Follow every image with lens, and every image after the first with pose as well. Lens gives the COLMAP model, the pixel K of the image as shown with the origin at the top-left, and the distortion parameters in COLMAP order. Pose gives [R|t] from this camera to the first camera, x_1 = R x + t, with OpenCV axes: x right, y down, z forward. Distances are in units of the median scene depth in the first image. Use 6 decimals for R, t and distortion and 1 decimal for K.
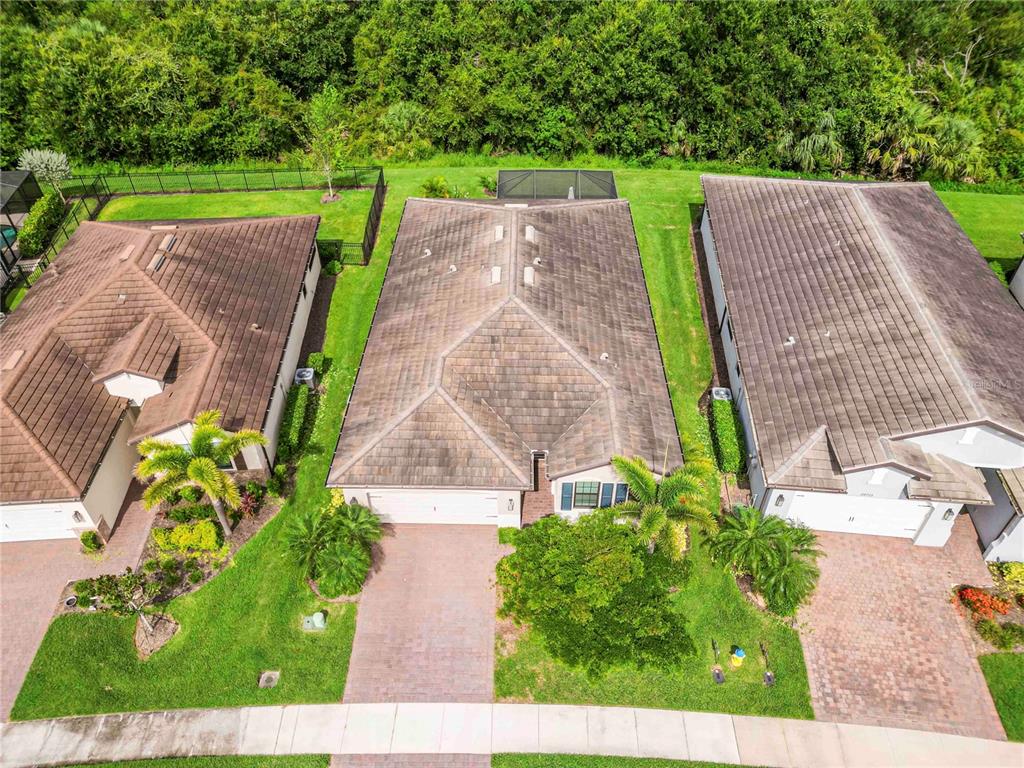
lens RADIAL K [[707.9, 0, 512.0], [0, 707.9, 384.0], [0, 0, 1]] dist [0.056044, -0.055937]
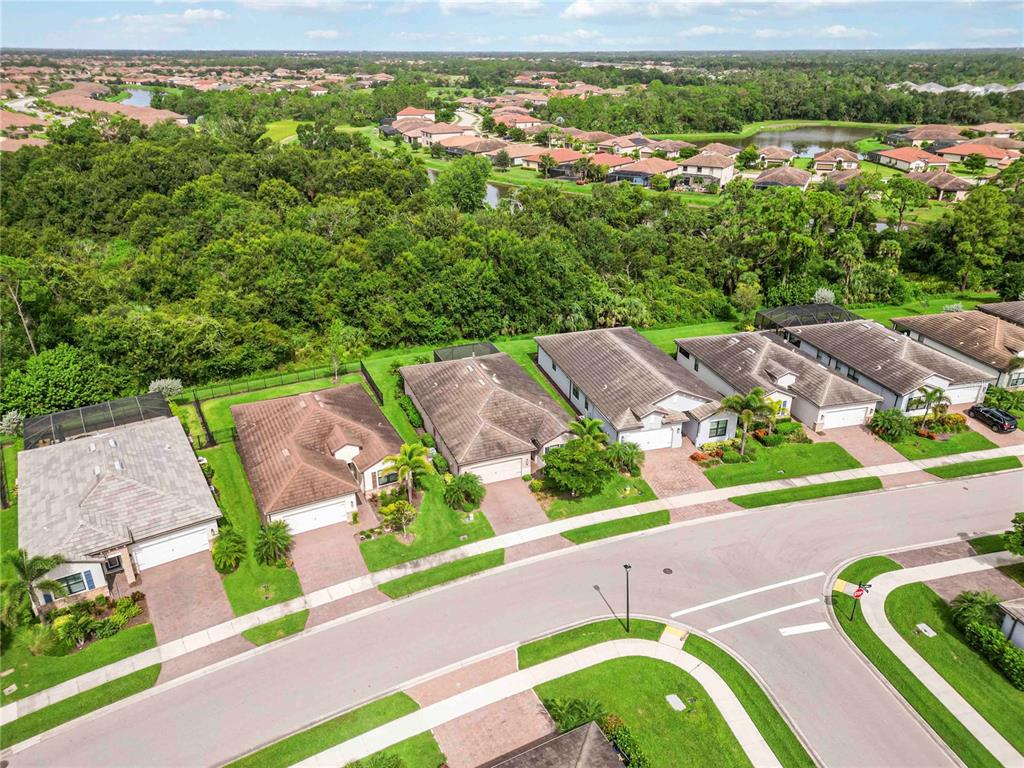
lens RADIAL K [[707.9, 0, 512.0], [0, 707.9, 384.0], [0, 0, 1]] dist [0.056044, -0.055937]
pose [[0.921499, -0.157676, 0.354934, -0.453499], [0.251935, 0.938198, -0.237303, 0.252657], [-0.295581, 0.308095, 0.904273, -0.654824]]
